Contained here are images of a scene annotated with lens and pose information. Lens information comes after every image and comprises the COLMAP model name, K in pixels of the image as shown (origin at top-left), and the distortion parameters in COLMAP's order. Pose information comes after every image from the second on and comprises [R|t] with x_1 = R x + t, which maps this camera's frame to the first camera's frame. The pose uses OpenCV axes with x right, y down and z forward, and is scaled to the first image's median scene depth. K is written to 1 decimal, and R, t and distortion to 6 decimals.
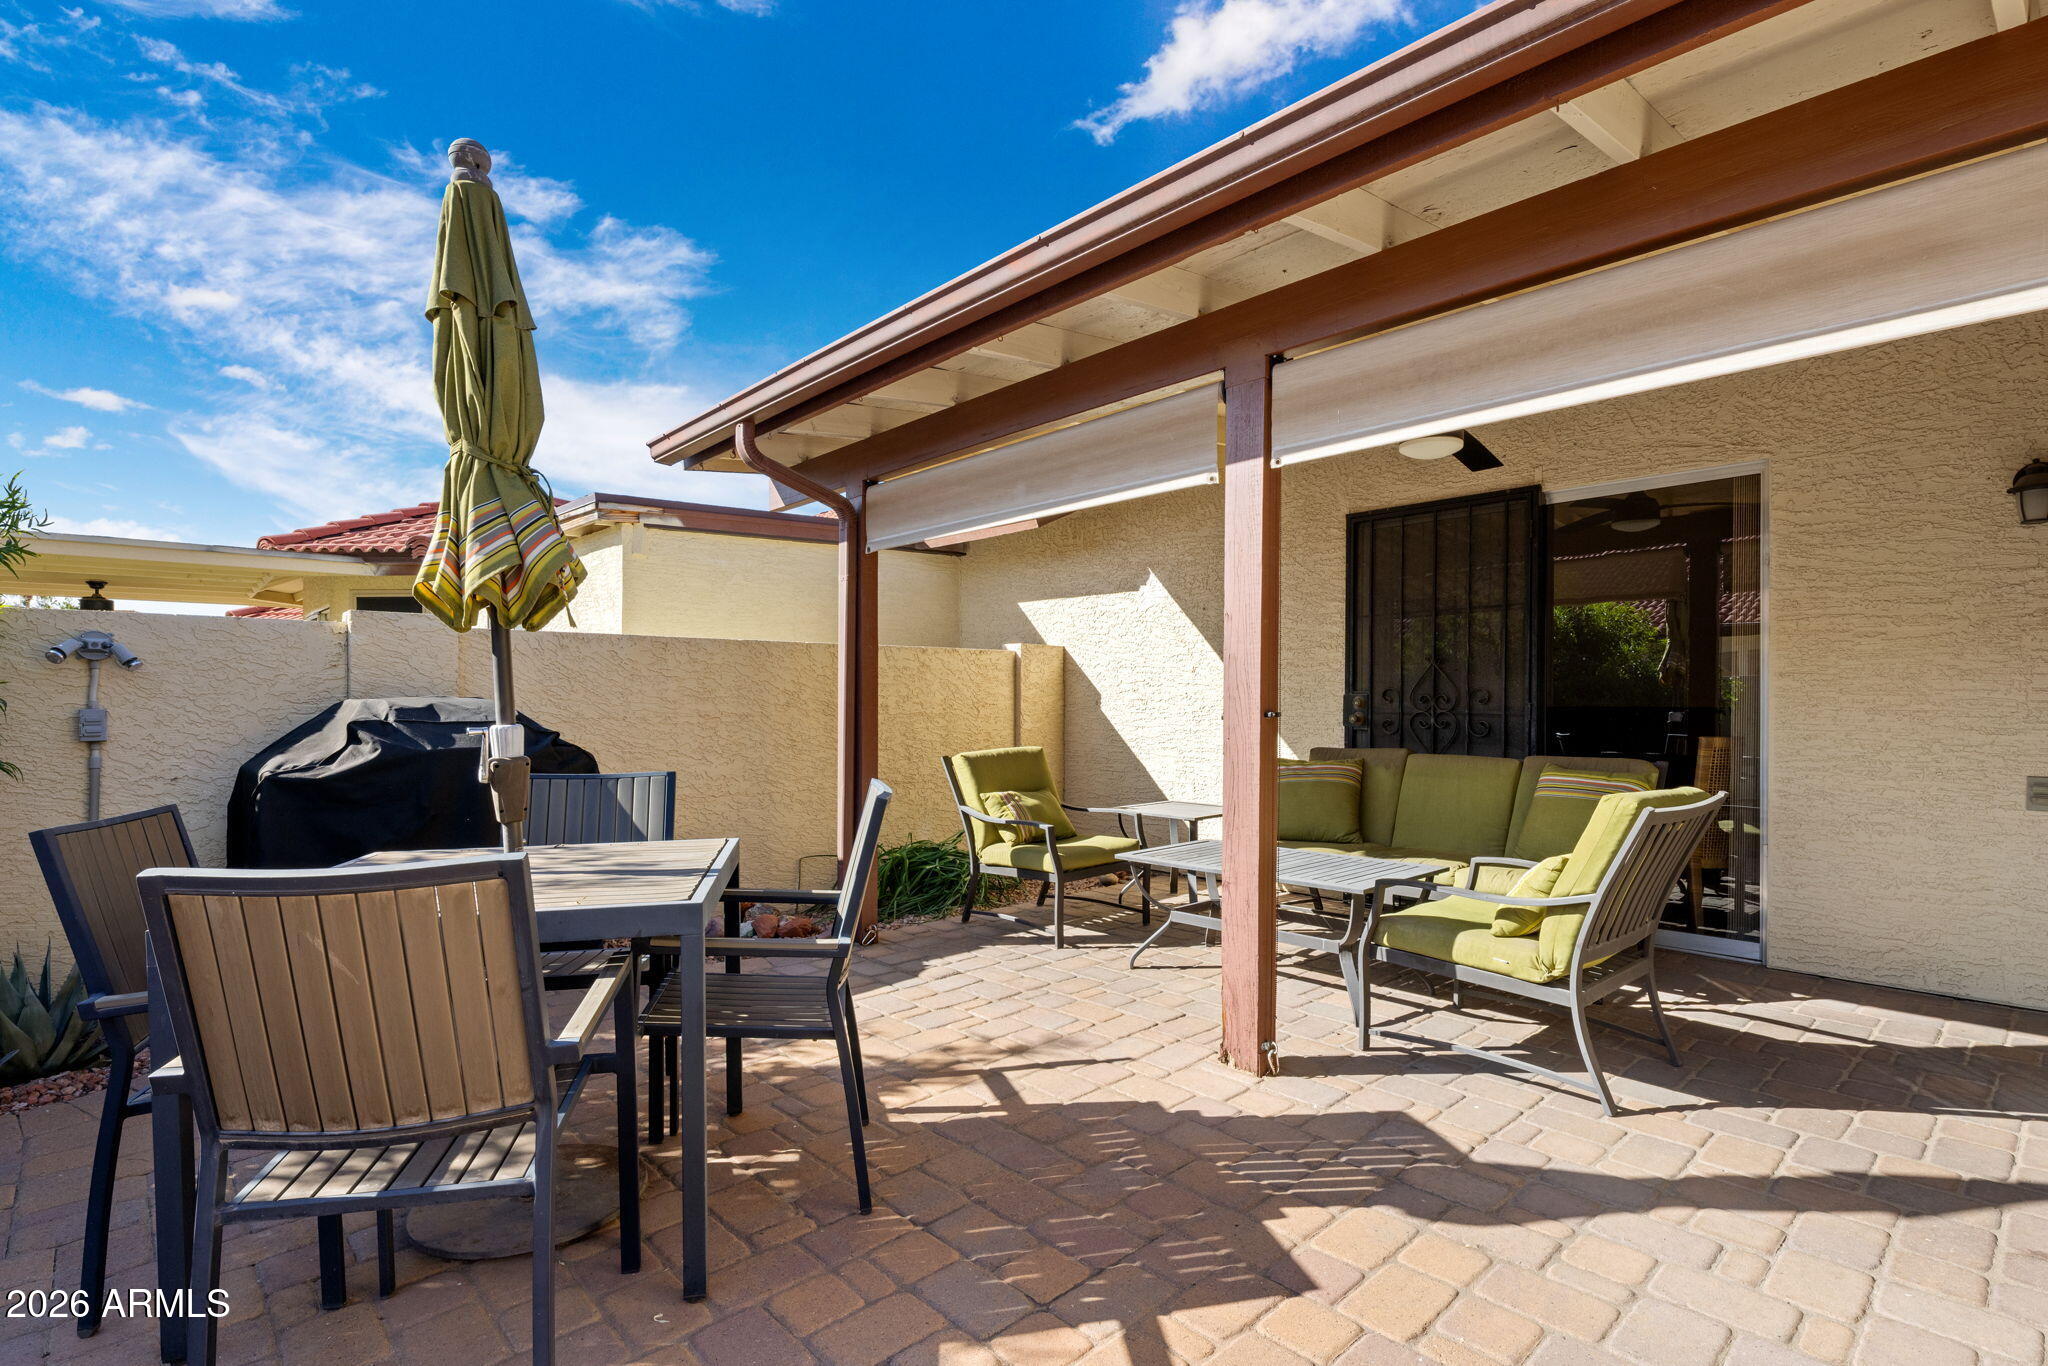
lens RADIAL K [[998.5, 0, 1027.1], [0, 998.5, 659.2], [0, 0, 1]] dist [0.003273, -0.001641]
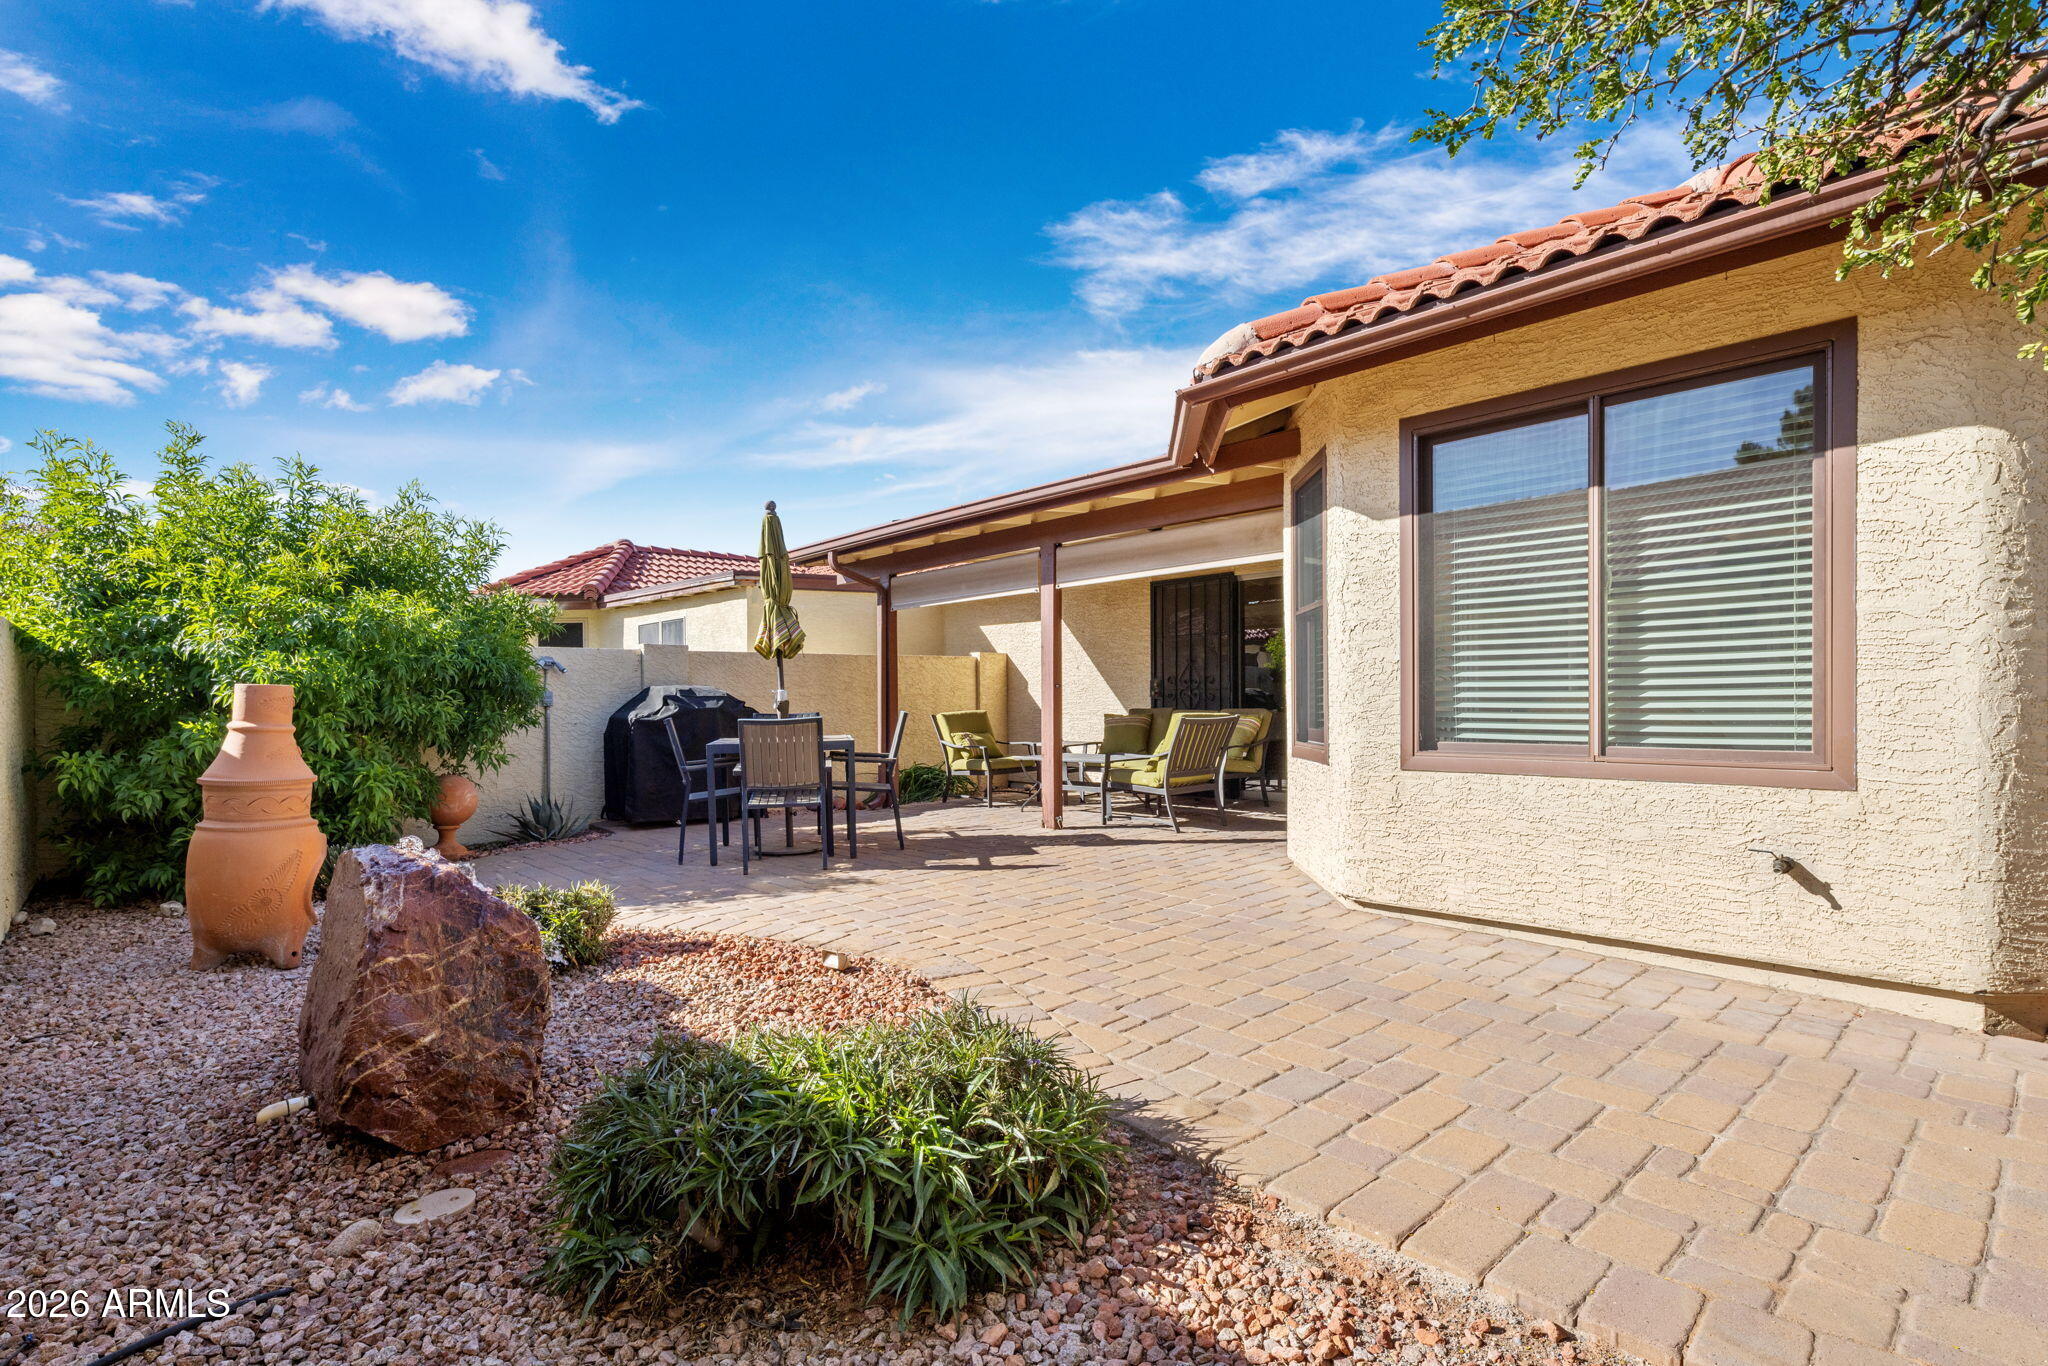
lens RADIAL K [[998.5, 0, 1027.1], [0, 998.5, 659.2], [0, 0, 1]] dist [0.003273, -0.001641]
pose [[0.999936, -0.011166, -0.001688, 0.105874], [0.011172, 0.999929, 0.004031, -0.014359], [0.001643, -0.004049, 0.999990, -0.934319]]
